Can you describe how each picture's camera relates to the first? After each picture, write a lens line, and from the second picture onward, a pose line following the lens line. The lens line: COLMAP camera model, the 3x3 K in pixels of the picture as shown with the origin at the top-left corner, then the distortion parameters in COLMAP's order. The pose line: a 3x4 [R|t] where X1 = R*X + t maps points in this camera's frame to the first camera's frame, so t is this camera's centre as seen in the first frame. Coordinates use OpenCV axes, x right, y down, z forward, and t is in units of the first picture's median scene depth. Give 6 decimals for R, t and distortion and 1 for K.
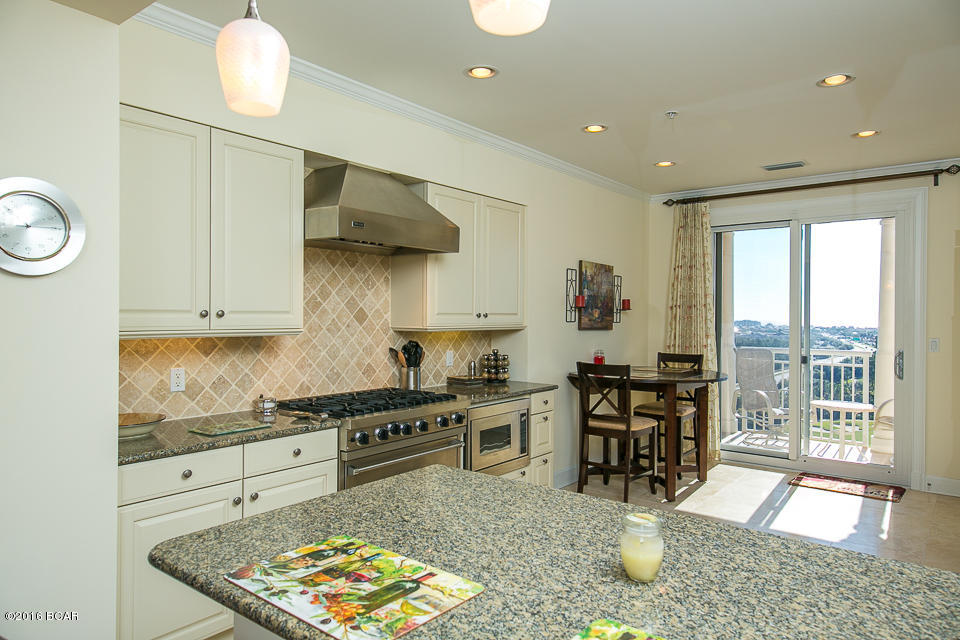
lens RADIAL K [[613.7, 0, 480.1], [0, 613.7, 320.2], [0, 0, 1]] dist [0.017423, -0.002036]
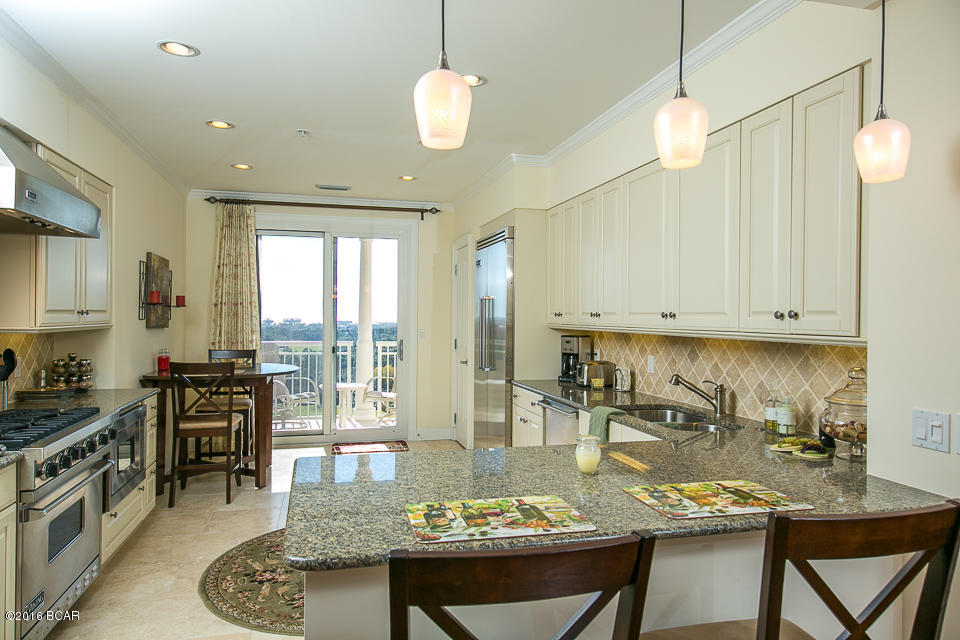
lens RADIAL K [[613.7, 0, 483.5], [0, 613.7, 317.5], [0, 0, 1]] dist [0.017423, -0.002036]
pose [[0.611064, -0.003854, 0.791572, -0.304607], [0.002196, 0.999993, 0.003173, -0.002306], [-0.791579, -0.000201, 0.611067, 0.050302]]
